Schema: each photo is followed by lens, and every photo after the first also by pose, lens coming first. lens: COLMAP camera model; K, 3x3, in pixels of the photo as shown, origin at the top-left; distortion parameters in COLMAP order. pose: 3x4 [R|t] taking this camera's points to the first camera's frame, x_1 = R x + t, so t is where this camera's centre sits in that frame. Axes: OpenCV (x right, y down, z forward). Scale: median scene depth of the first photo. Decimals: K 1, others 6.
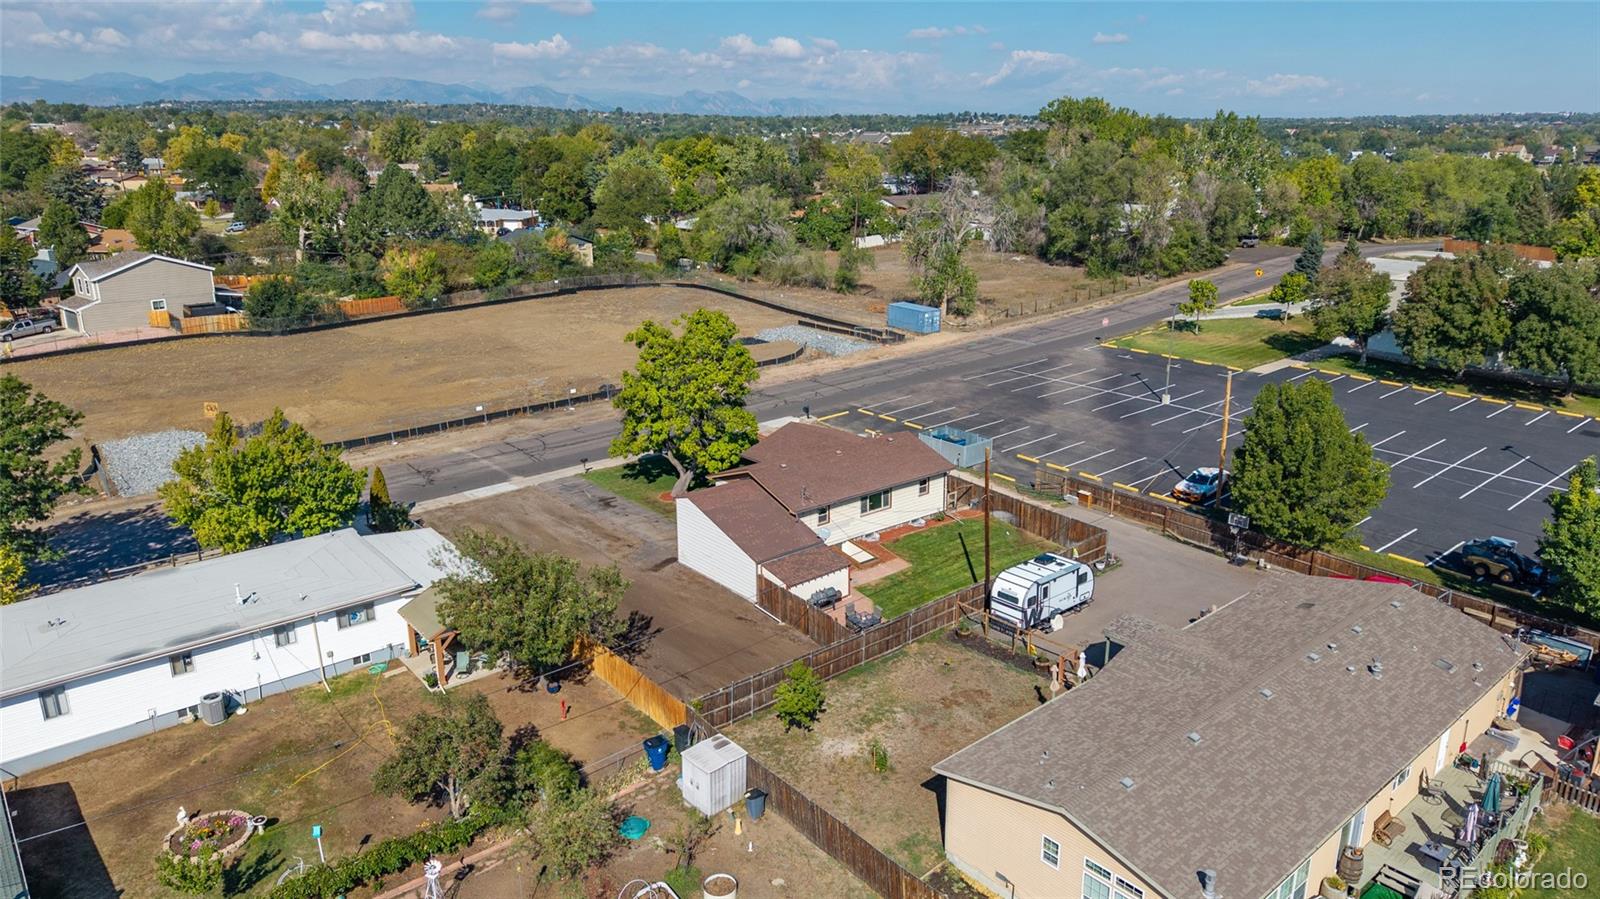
lens RADIAL K [[1060.4, 0, 800.0], [0, 1060.4, 449.5], [0, 0, 1]] dist [0.031866, -0.032583]
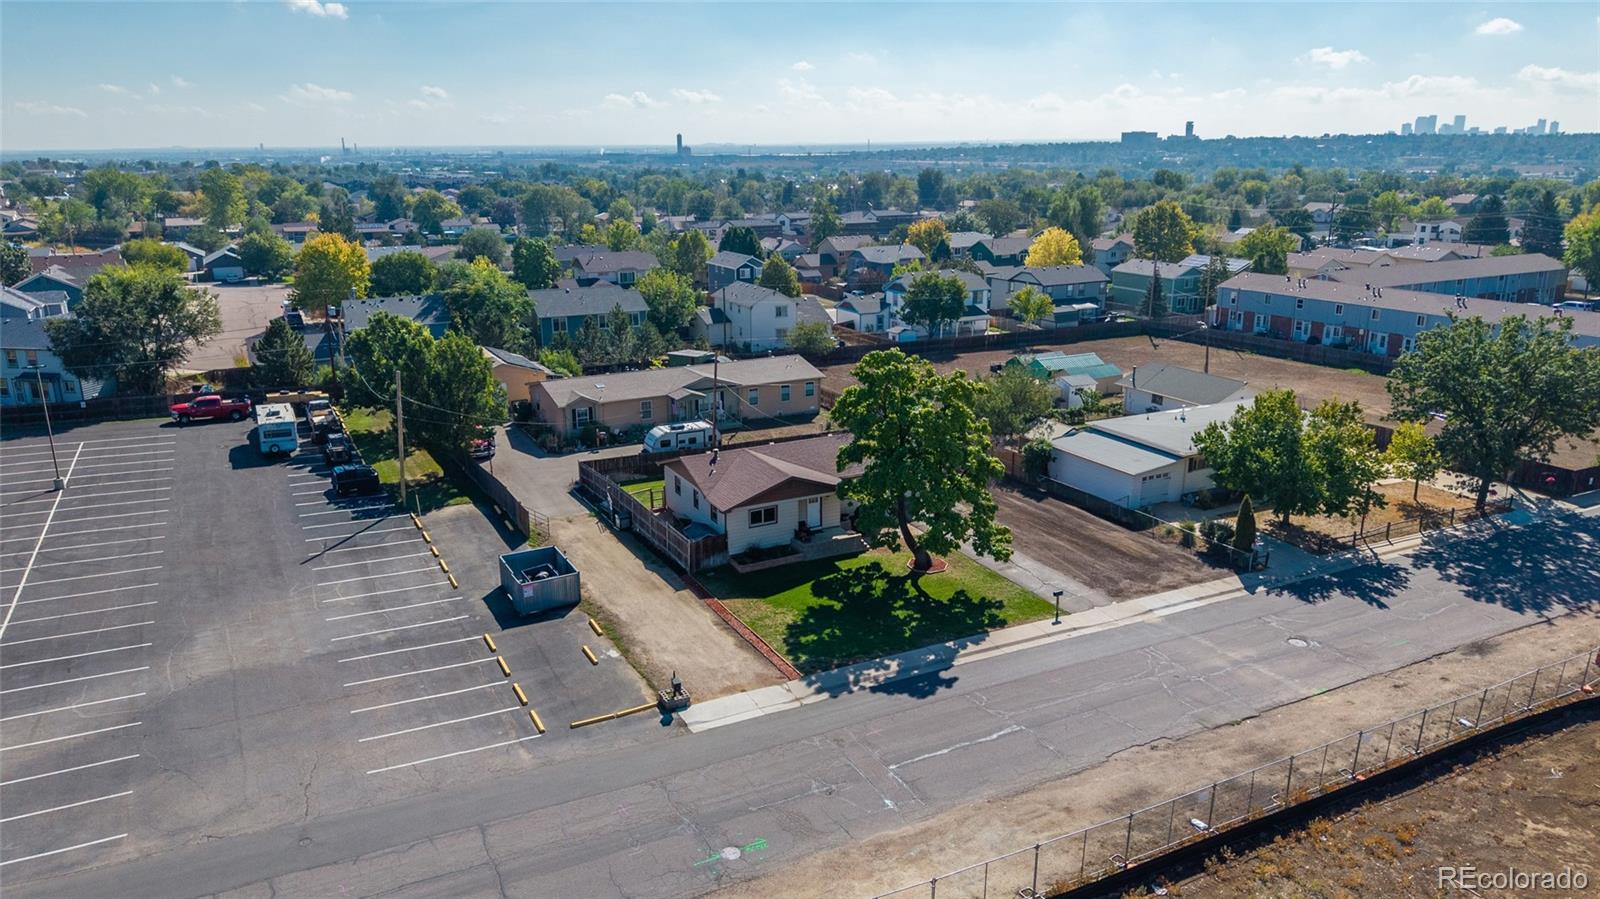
lens RADIAL K [[1060.4, 0, 800.0], [0, 1060.4, 449.5], [0, 0, 1]] dist [0.031866, -0.032583]
pose [[-0.978535, -0.046834, 0.200689, -0.200407], [0.068536, 0.844447, 0.531236, -0.539697], [-0.194351, 0.533587, -0.823111, 1.827712]]
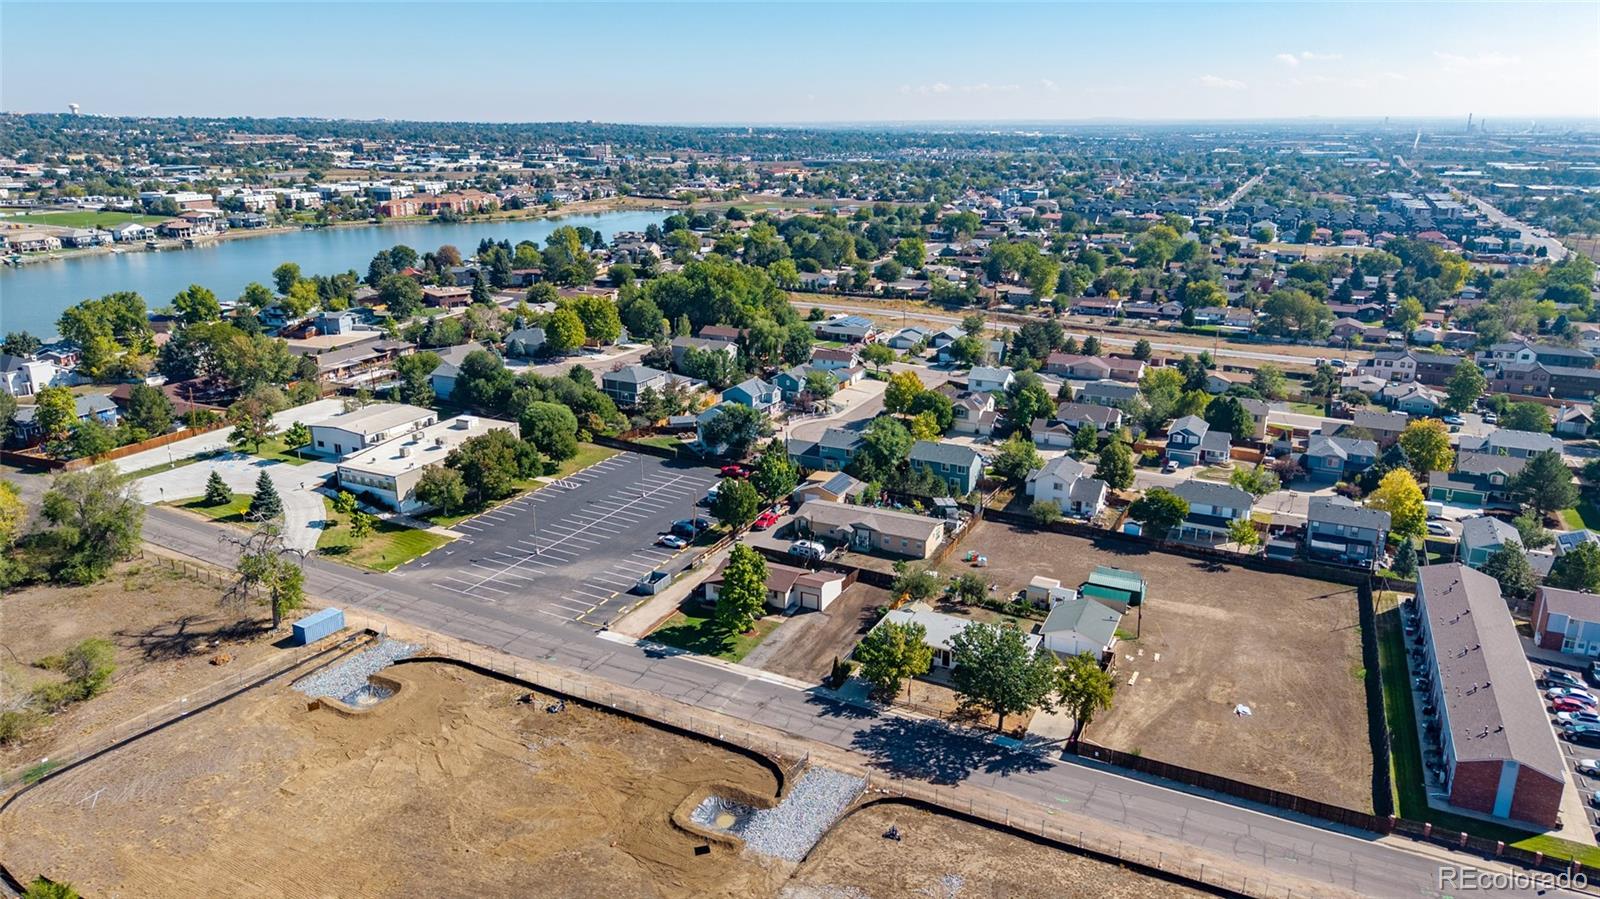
lens RADIAL K [[1060.4, 0, 800.0], [0, 1060.4, 449.5], [0, 0, 1]] dist [0.031866, -0.032583]
pose [[-0.411031, -0.269128, 0.870990, -2.080413], [0.269602, 0.876806, 0.398154, -1.192433], [-0.870843, 0.398474, -0.287837, 1.508110]]
